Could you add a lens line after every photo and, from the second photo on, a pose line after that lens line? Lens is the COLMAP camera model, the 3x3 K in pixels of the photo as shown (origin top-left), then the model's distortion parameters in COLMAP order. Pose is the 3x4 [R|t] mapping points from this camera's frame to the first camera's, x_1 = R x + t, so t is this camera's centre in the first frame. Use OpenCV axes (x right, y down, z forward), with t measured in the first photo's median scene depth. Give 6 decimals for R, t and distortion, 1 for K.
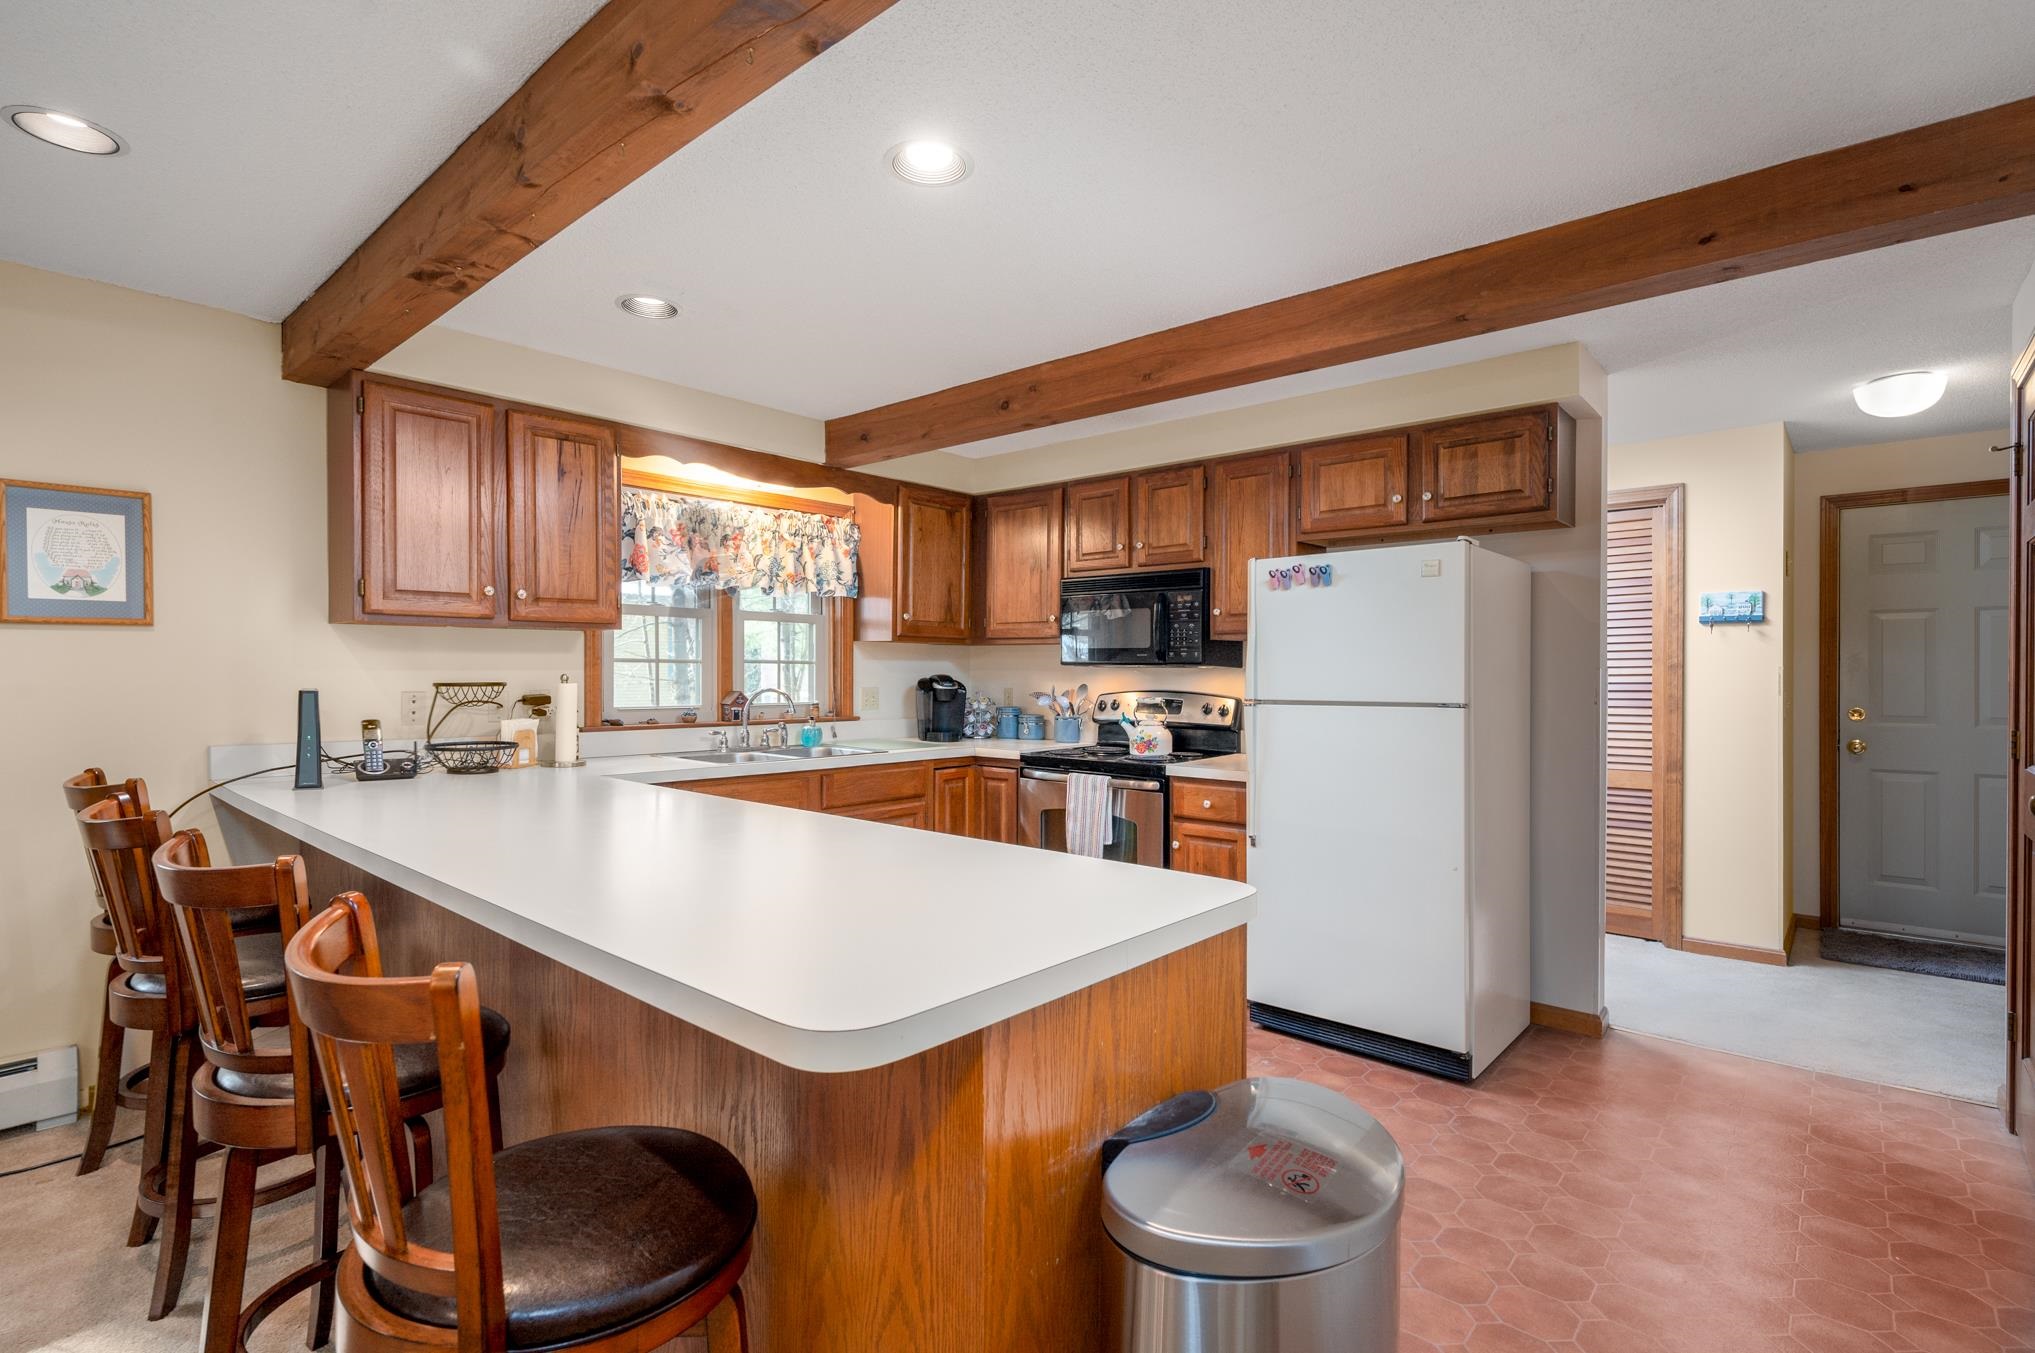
lens RADIAL K [[956.9, 0, 1017.5], [0, 956.9, 676.5], [0, 0, 1]] dist [-0.001447, -0.000421]
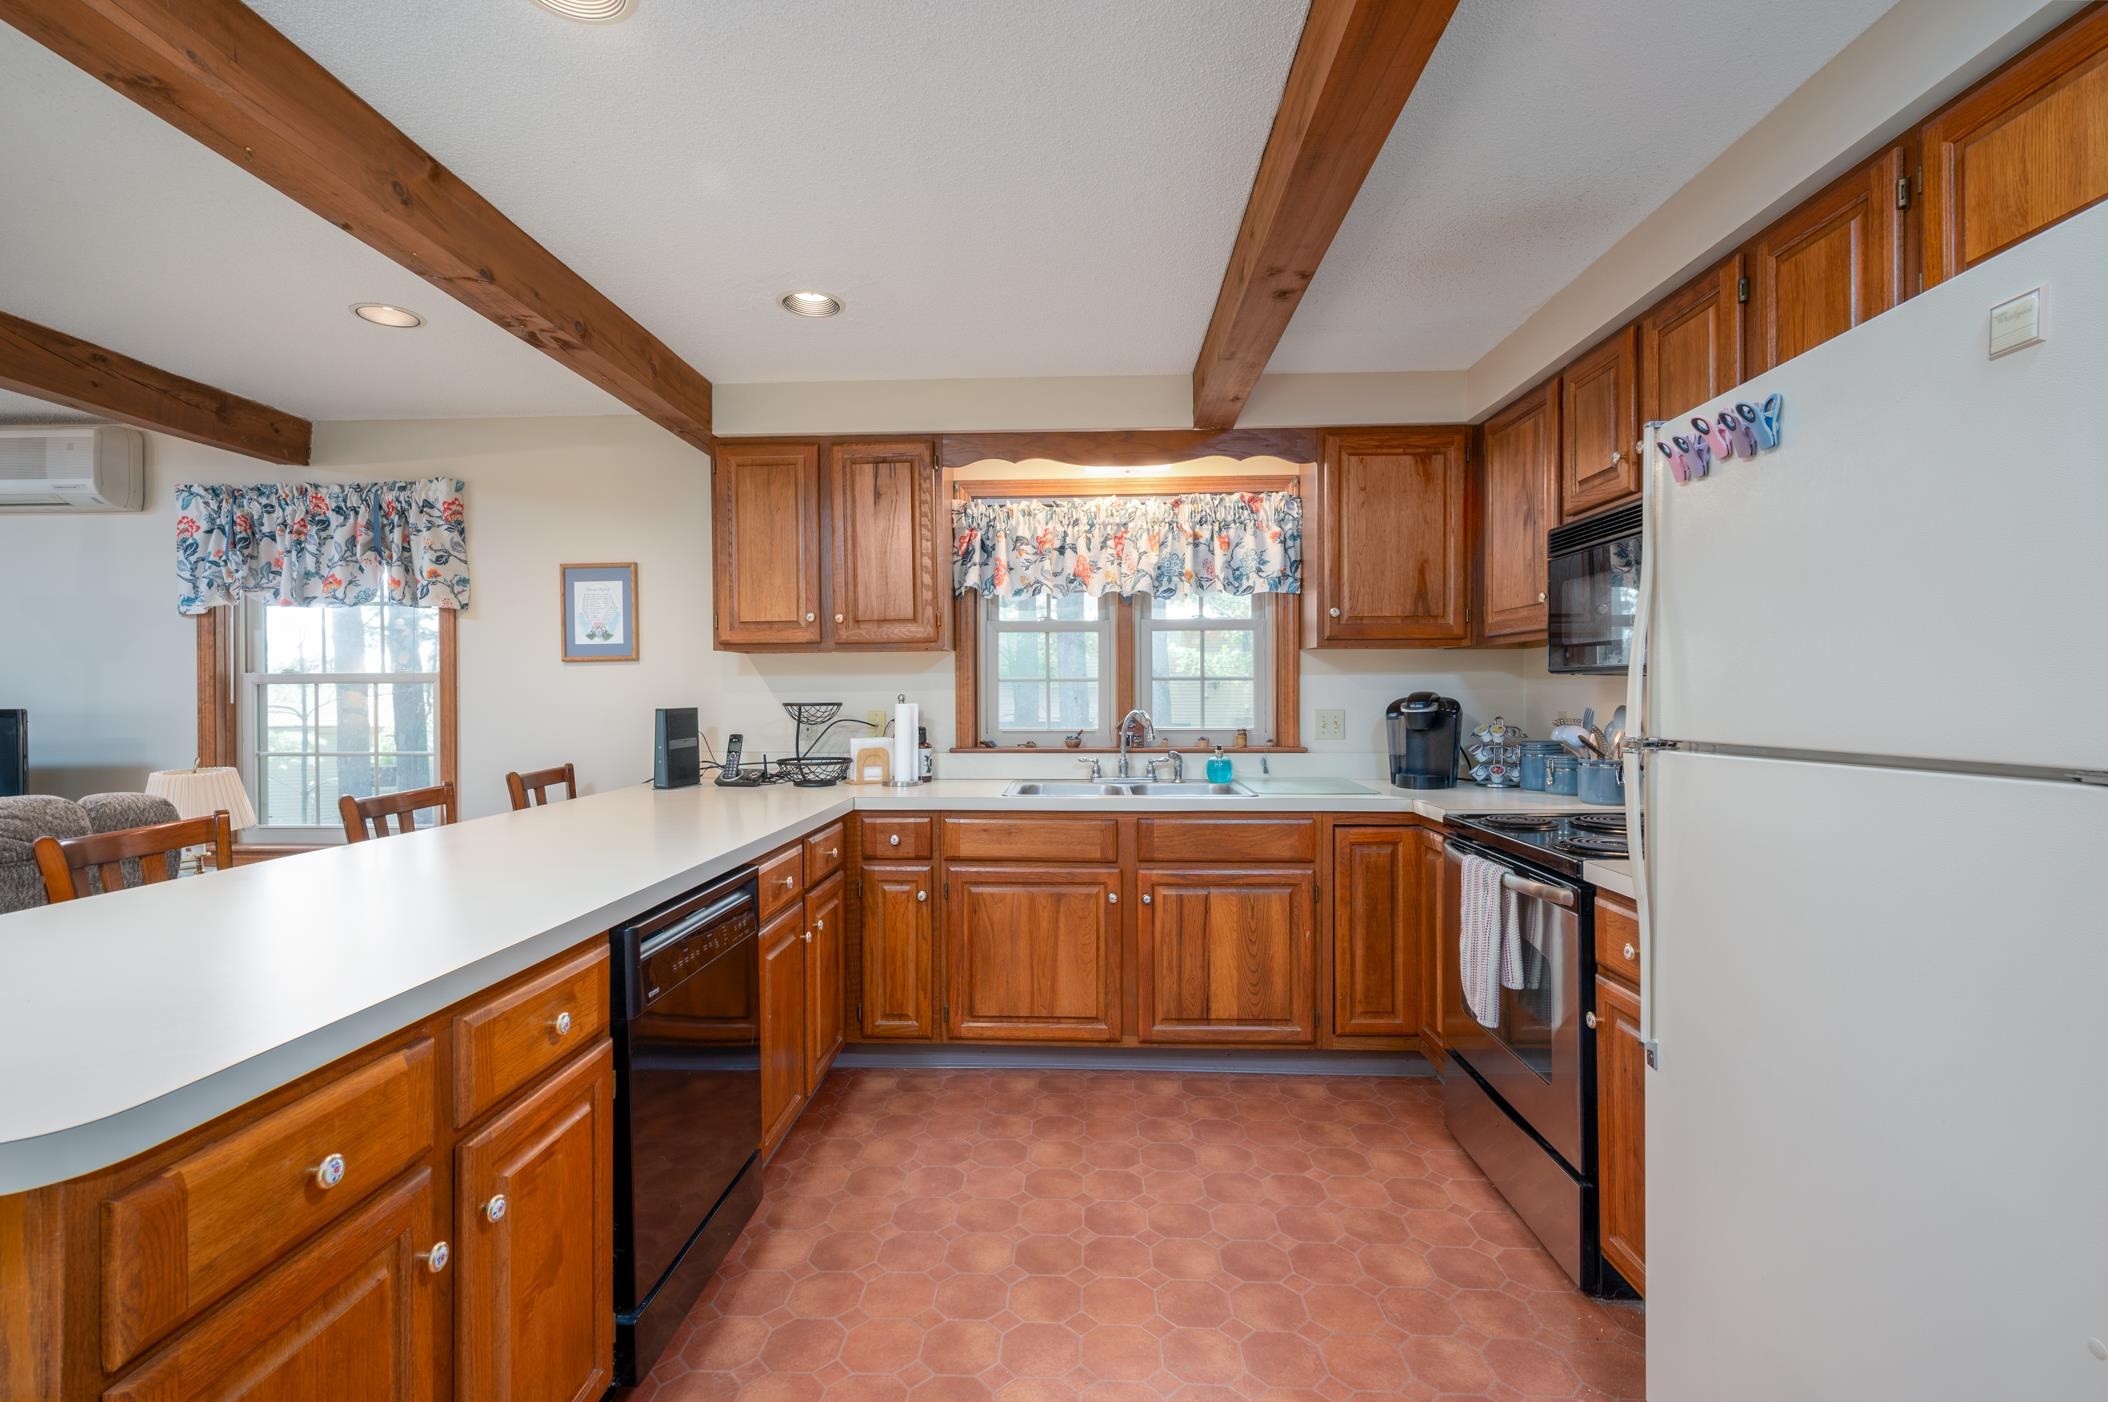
lens RADIAL K [[952.2, 0, 1054.0], [0, 952.2, 701.0], [0, 0, 1]] dist [0.000587, 0.000073]
pose [[0.632193, -0.002208, -0.774808, 0.328815], [0.004504, 0.999990, 0.000825, 0.003419], [0.774798, -0.004012, 0.632197, 0.396811]]
